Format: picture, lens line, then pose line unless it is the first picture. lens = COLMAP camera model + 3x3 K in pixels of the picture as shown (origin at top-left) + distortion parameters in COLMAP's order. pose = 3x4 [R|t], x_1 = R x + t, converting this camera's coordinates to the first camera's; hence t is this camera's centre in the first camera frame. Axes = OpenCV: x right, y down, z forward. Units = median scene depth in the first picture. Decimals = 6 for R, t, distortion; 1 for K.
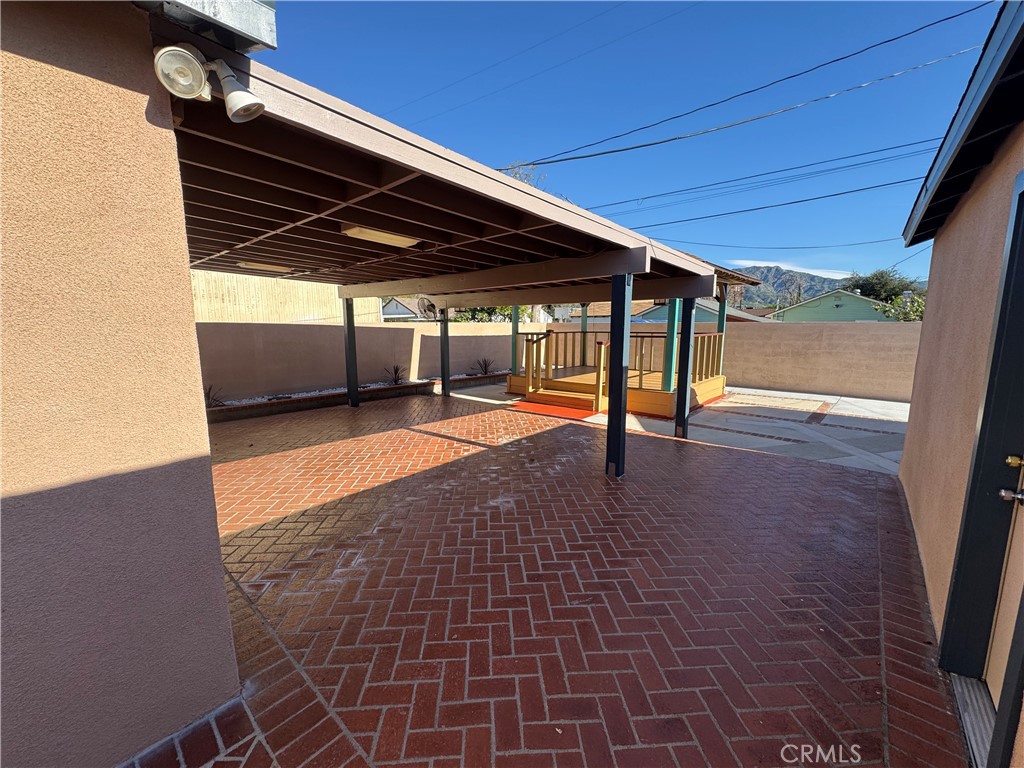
lens RADIAL K [[405.7, 0, 513.0], [0, 405.7, 381.2], [0, 0, 1]] dist [0.000067, -0.000160]
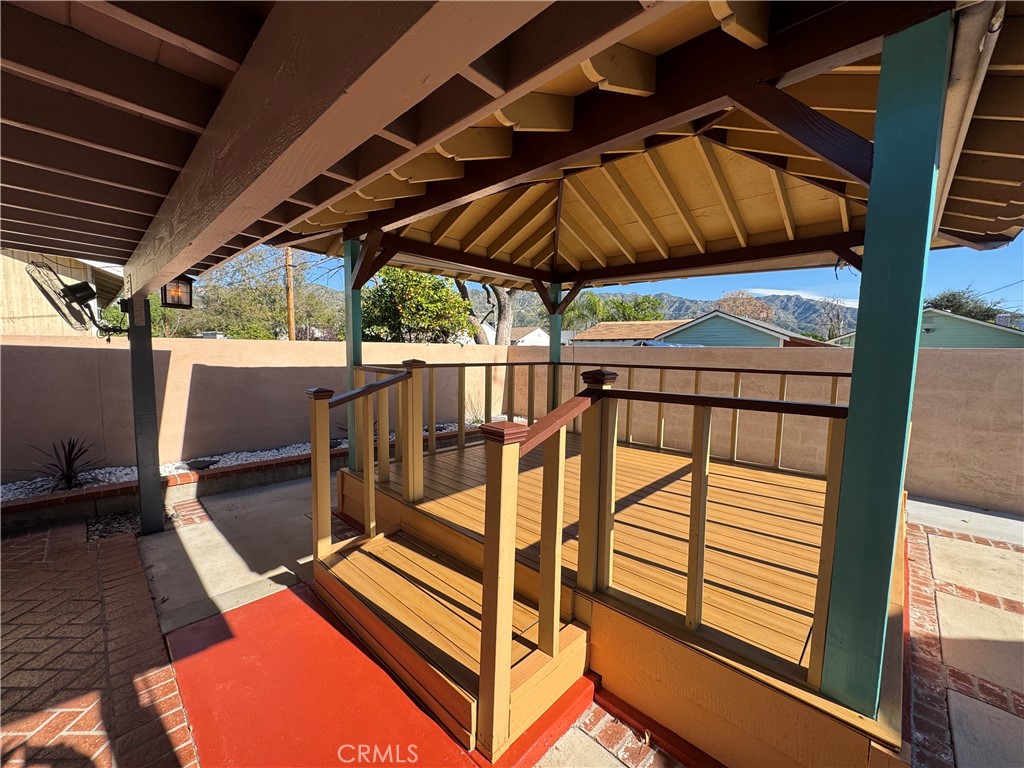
lens RADIAL K [[405.7, 0, 513.0], [0, 405.7, 381.2], [0, 0, 1]] dist [0.000067, -0.000160]
pose [[0.999124, 0.017171, -0.038162, 0.213420], [-0.019481, 0.997946, -0.061026, -0.099620], [0.037035, 0.061716, 0.997406, 0.738829]]
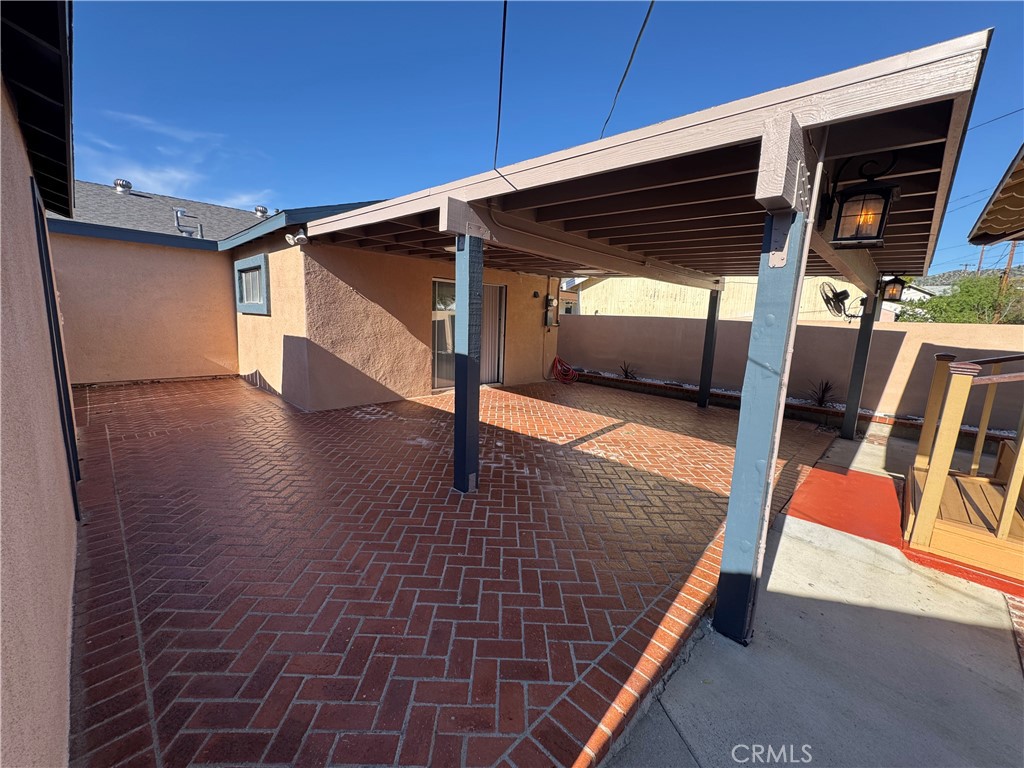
lens RADIAL K [[409.6, 0, 512.0], [0, 409.6, 384.0], [0, 0, 1]] dist [0.001535, 0.000114]
pose [[-0.050093, 0.156870, -0.986348, 0.552051], [-0.174624, 0.971000, 0.163297, -0.066216], [0.983360, 0.180420, -0.021247, 0.577693]]
